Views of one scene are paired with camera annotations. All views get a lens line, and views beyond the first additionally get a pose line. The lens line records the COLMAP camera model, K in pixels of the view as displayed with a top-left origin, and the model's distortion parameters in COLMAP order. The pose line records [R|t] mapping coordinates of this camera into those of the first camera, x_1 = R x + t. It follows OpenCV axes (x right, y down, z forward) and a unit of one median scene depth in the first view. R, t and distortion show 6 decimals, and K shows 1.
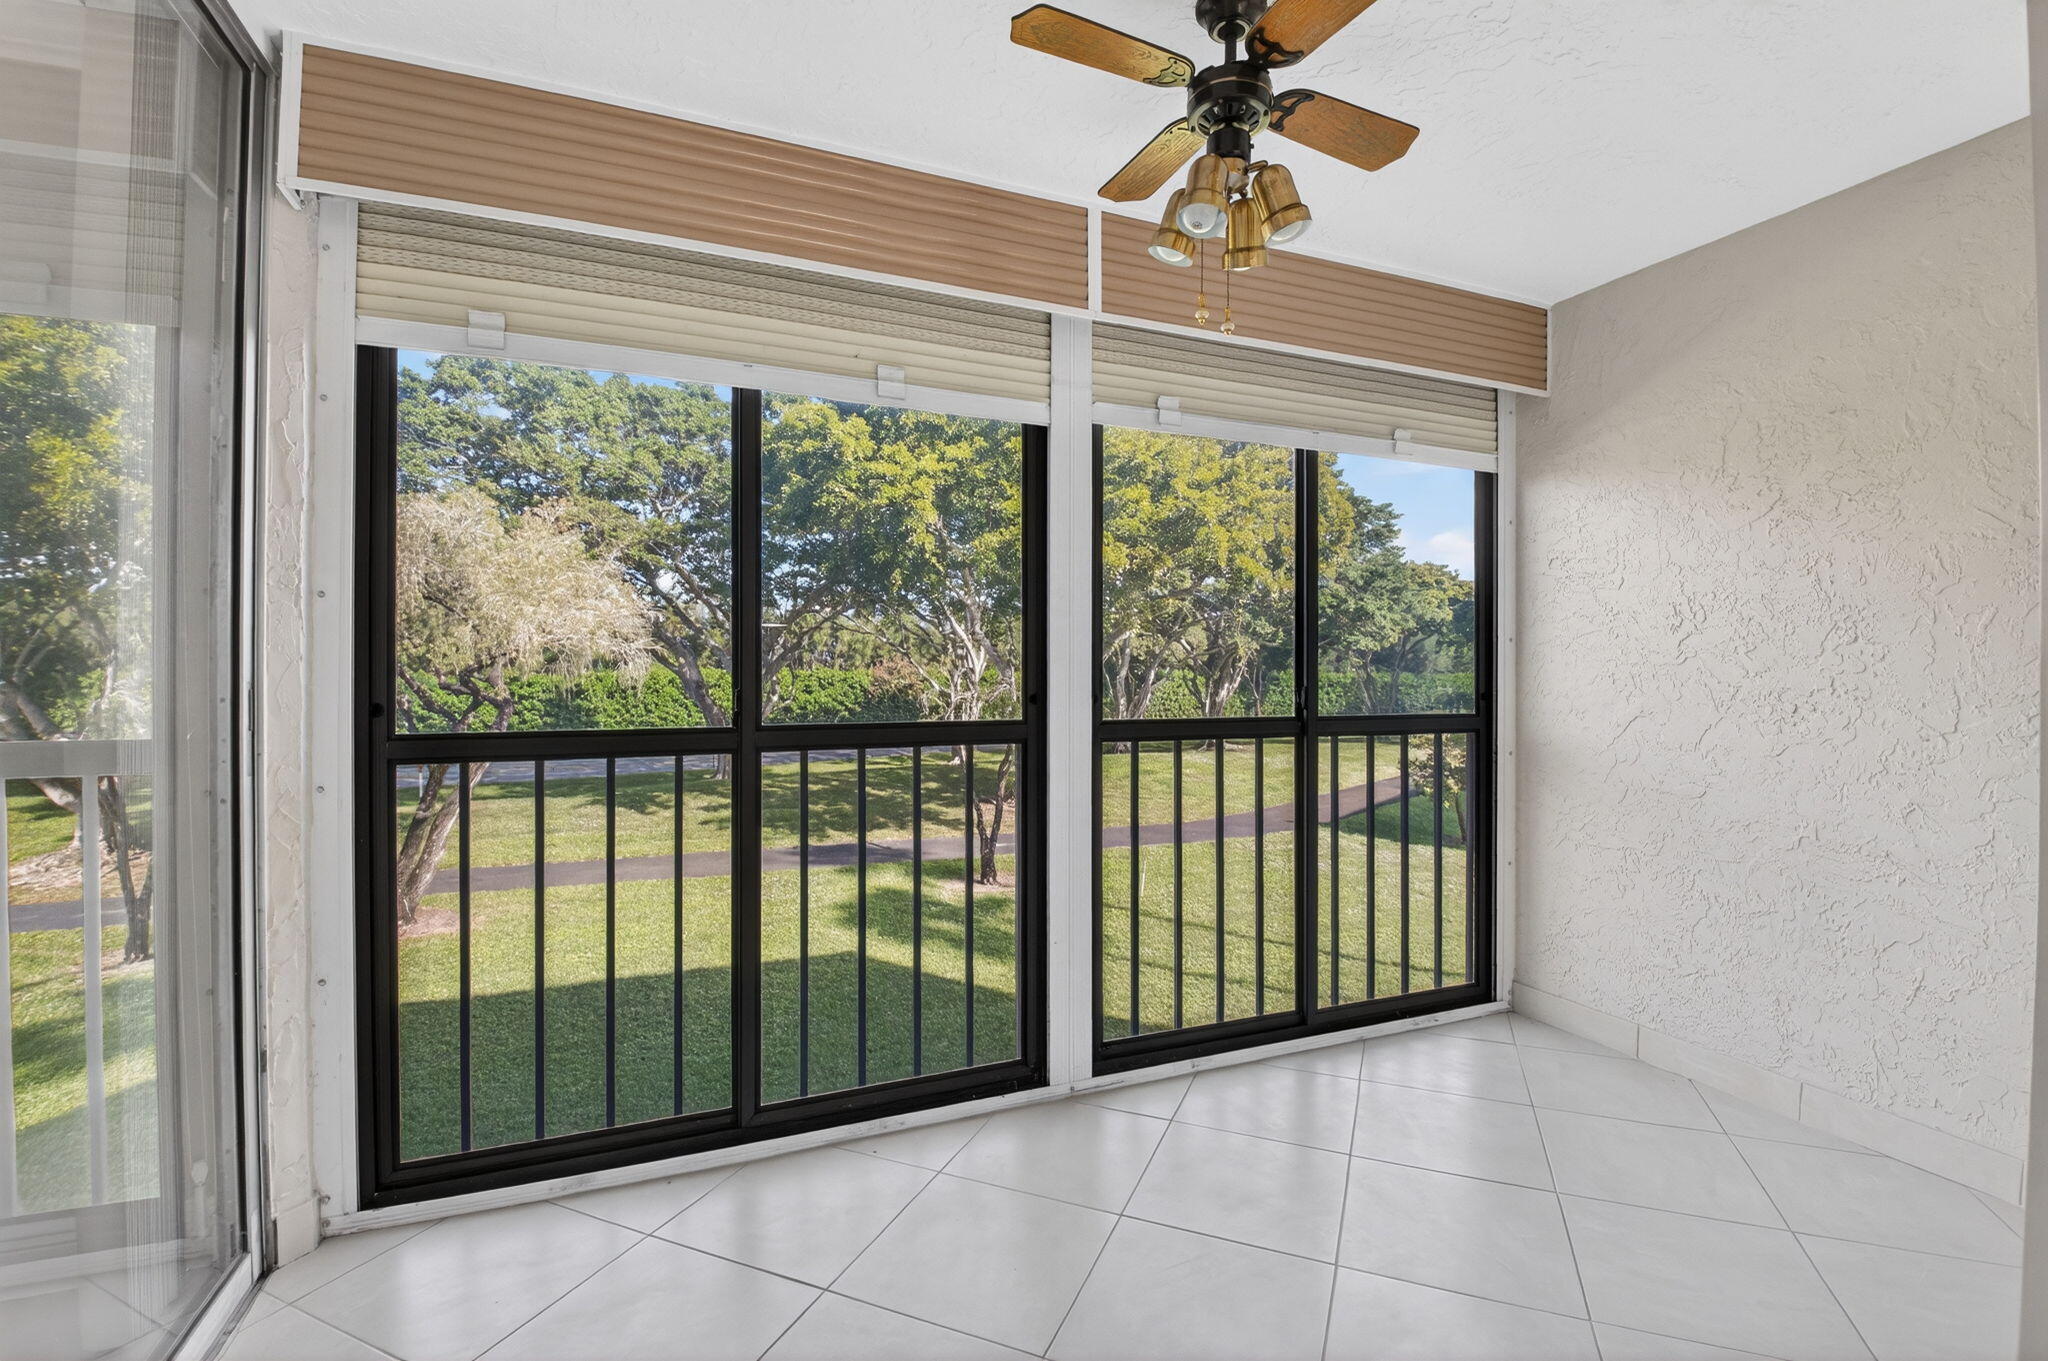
lens RADIAL K [[889.6, 0, 1032.7], [0, 889.6, 669.1], [0, 0, 1]] dist [0.037141, -0.042814]
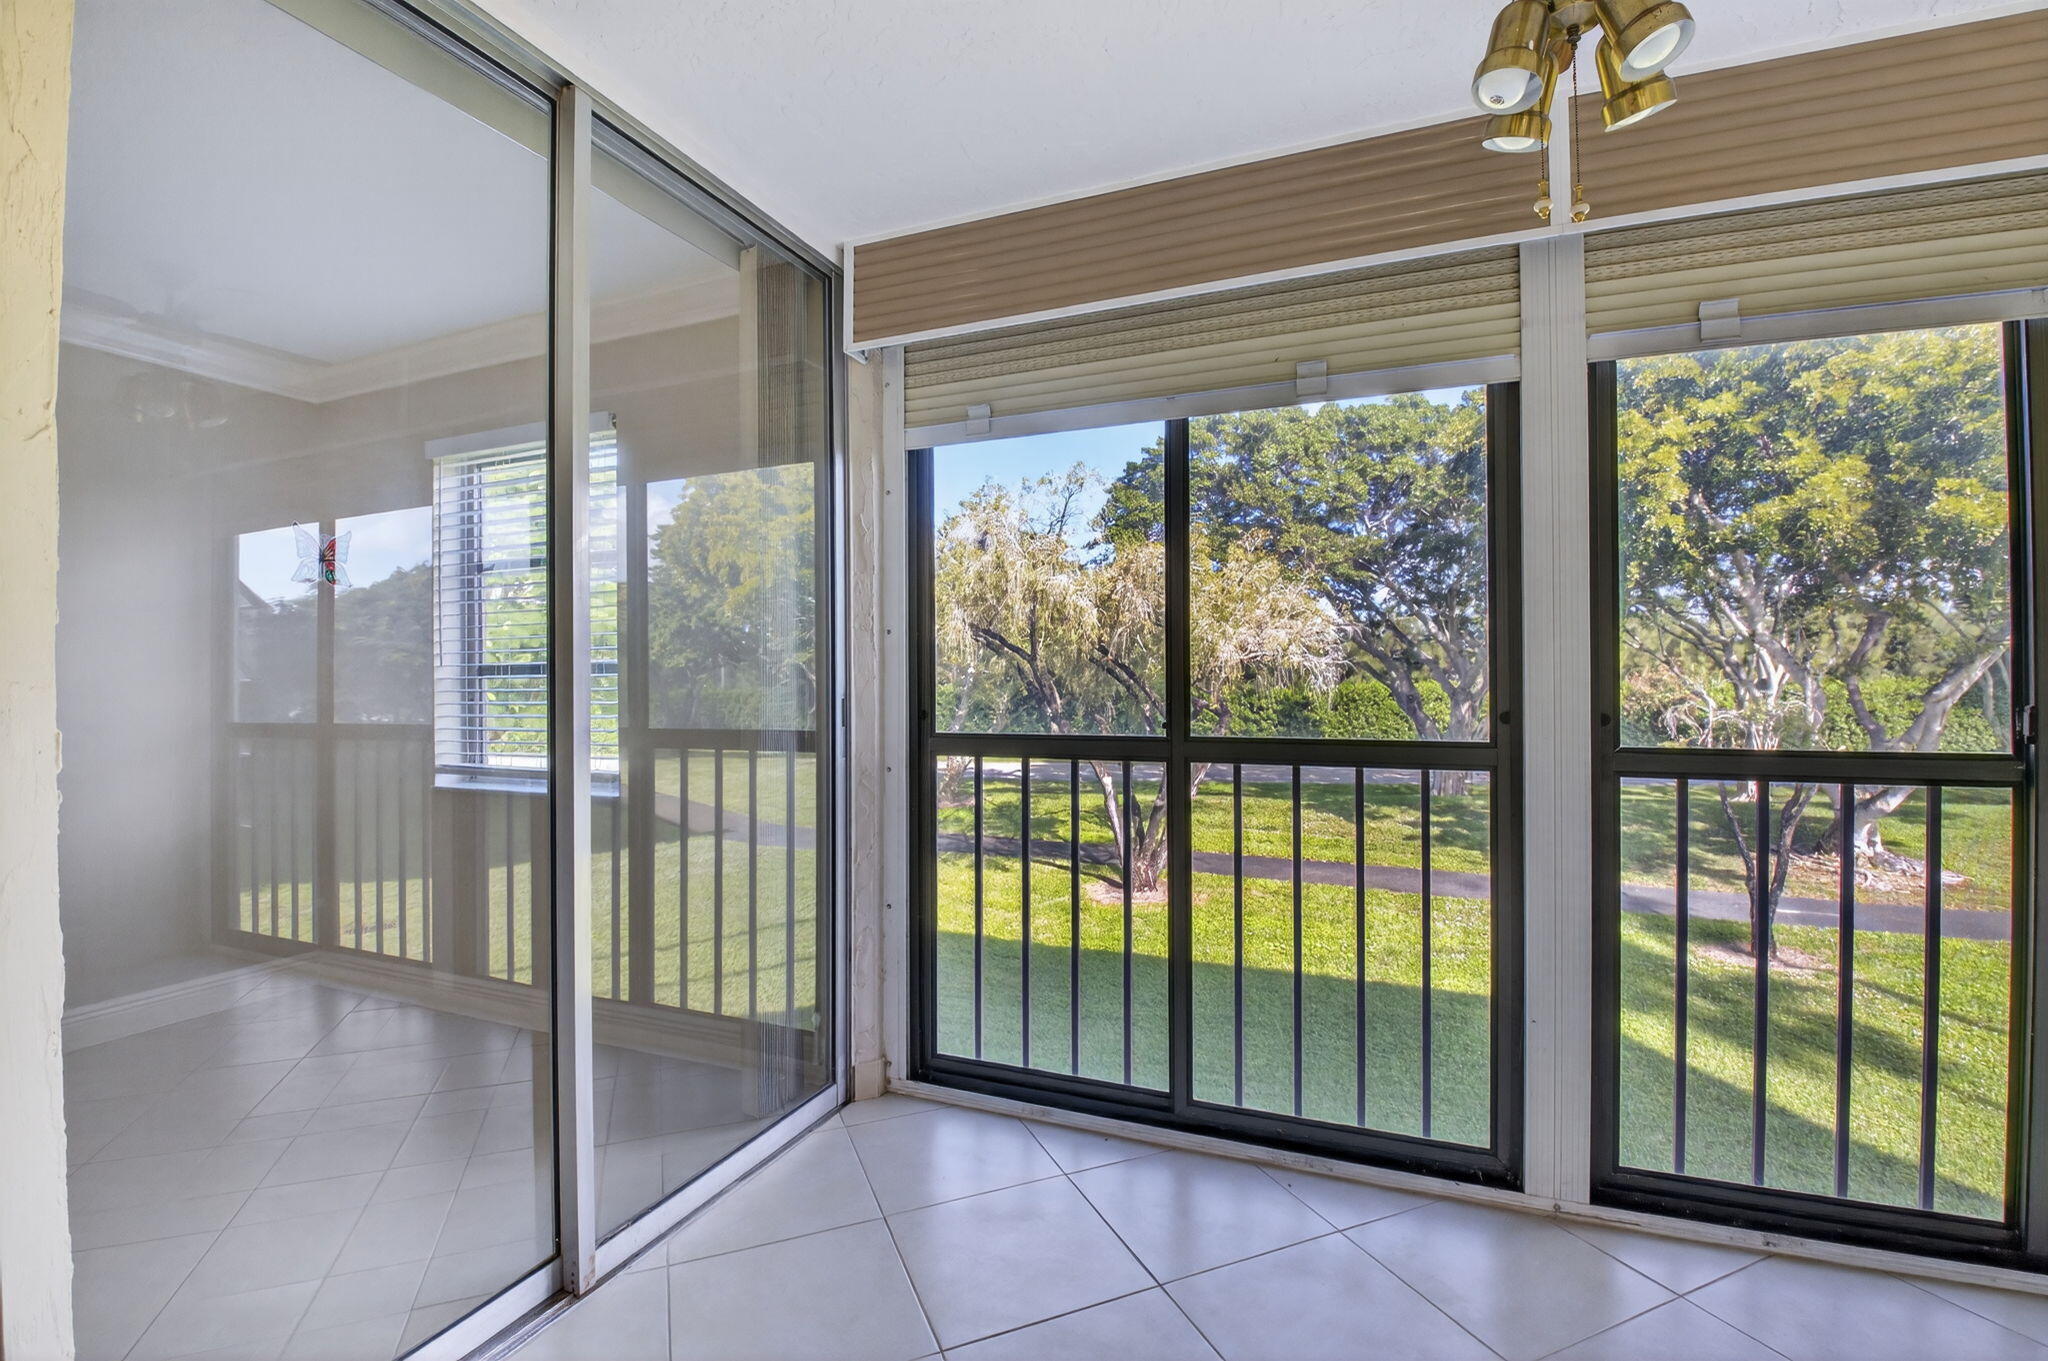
lens RADIAL K [[894.4, 0, 1044.3], [0, 894.4, 679.5], [0, 0, 1]] dist [0.001623, -0.017744]
pose [[0.715037, -0.008399, -0.699037, 0.039744], [0.006215, 0.999965, -0.005658, 0.000146], [0.699059, -0.000299, 0.715064, 0.017090]]
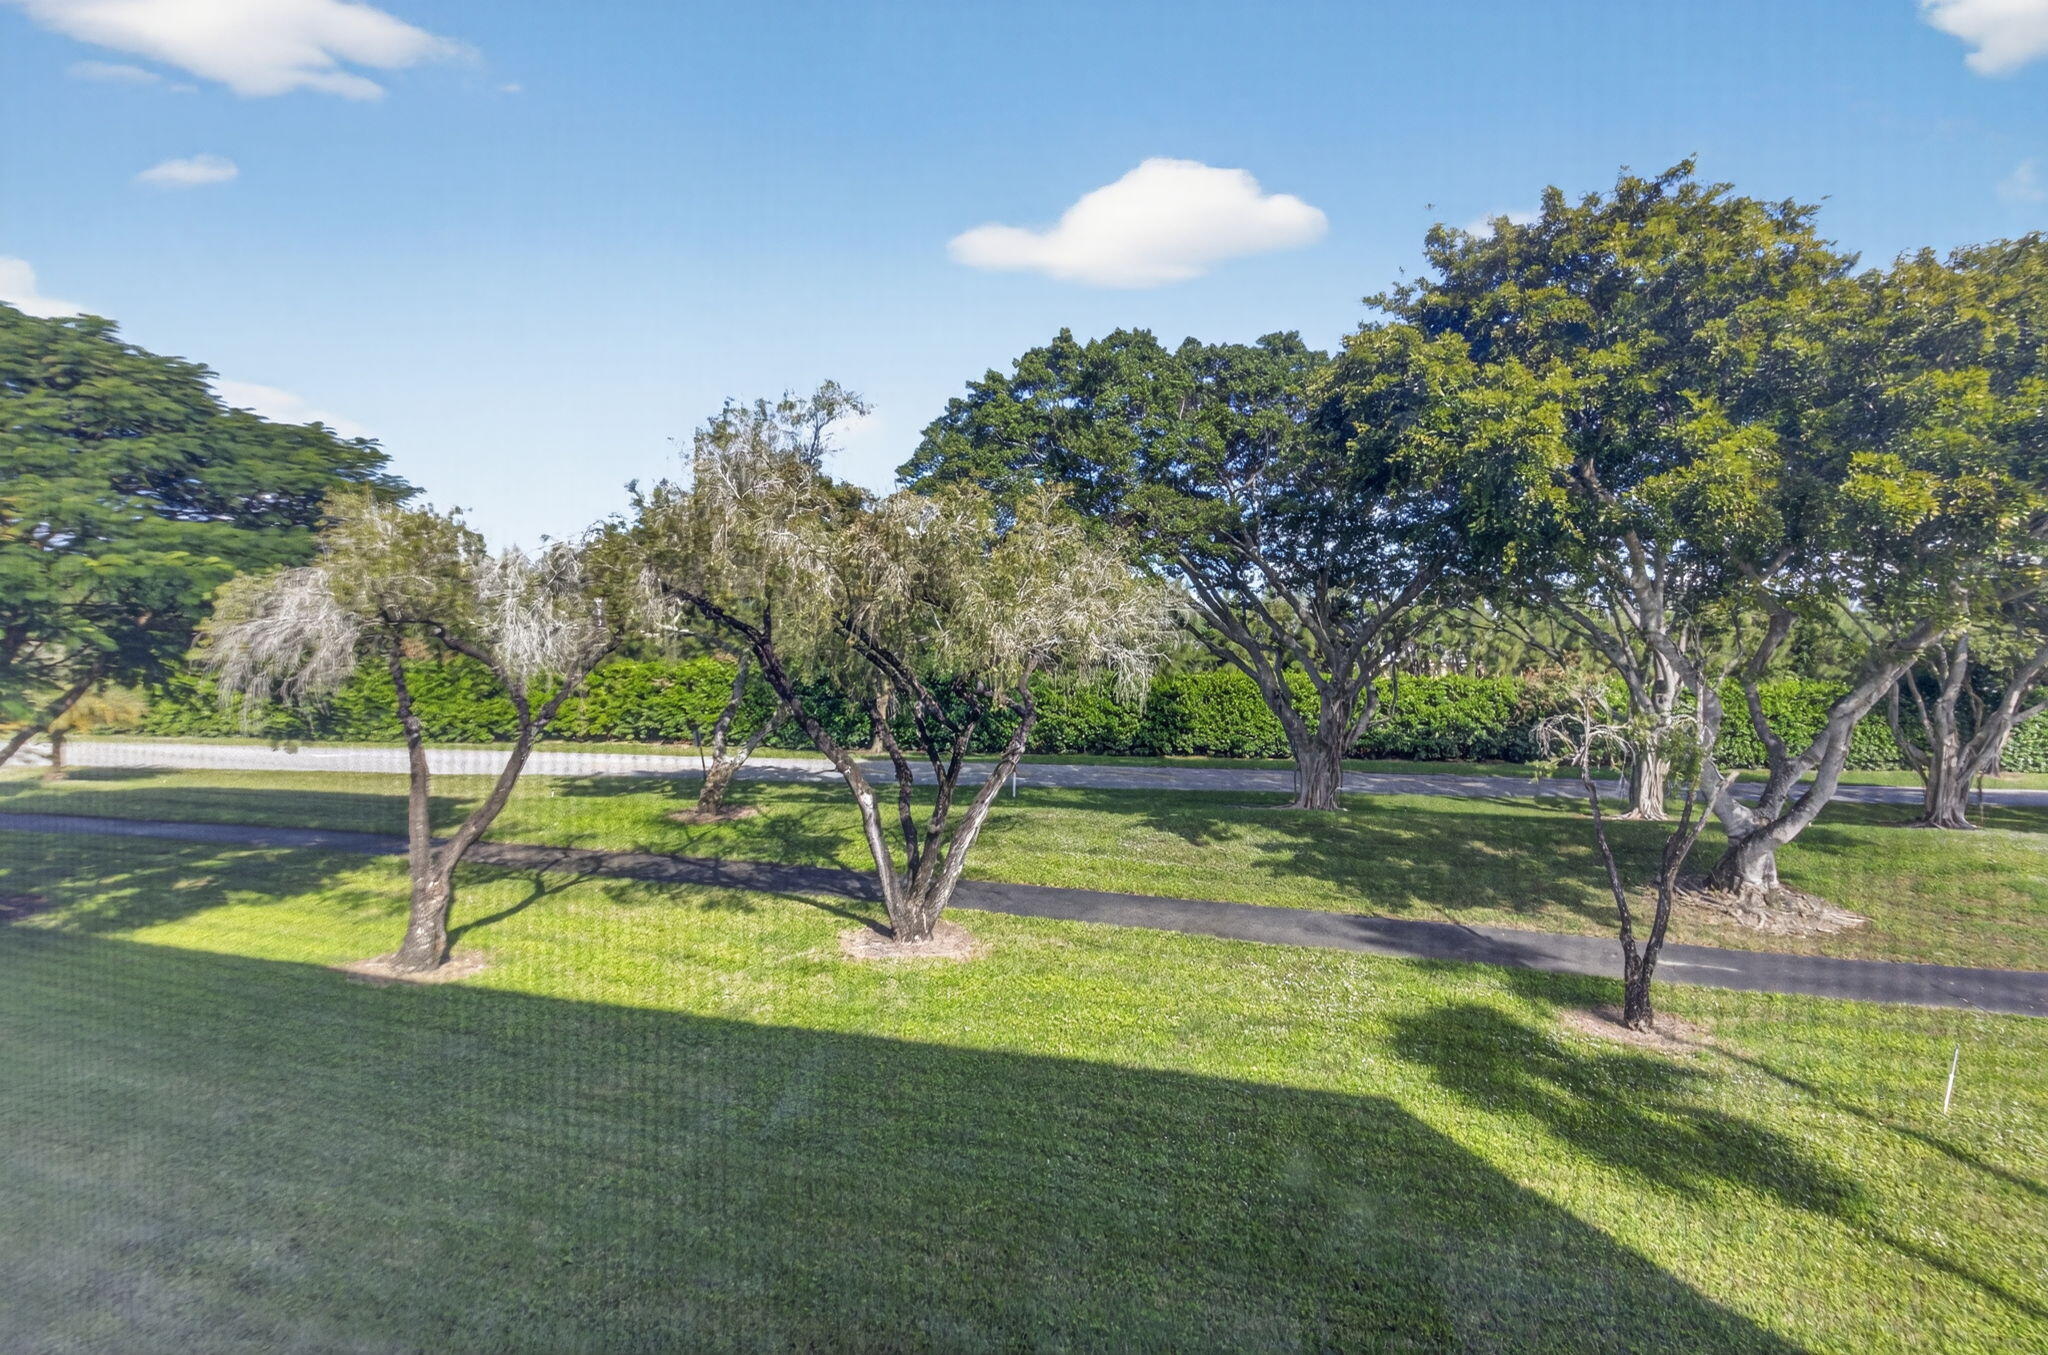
lens RADIAL K [[998.6, 0, 1045.4], [0, 998.6, 669.7], [0, 0, 1]] dist [0.028040, -0.044040]
pose [[0.793963, 0.017771, -0.607707, 0.040340], [-0.017032, 0.999831, 0.006986, -0.011745], [0.607728, 0.004804, 0.794131, 0.166505]]
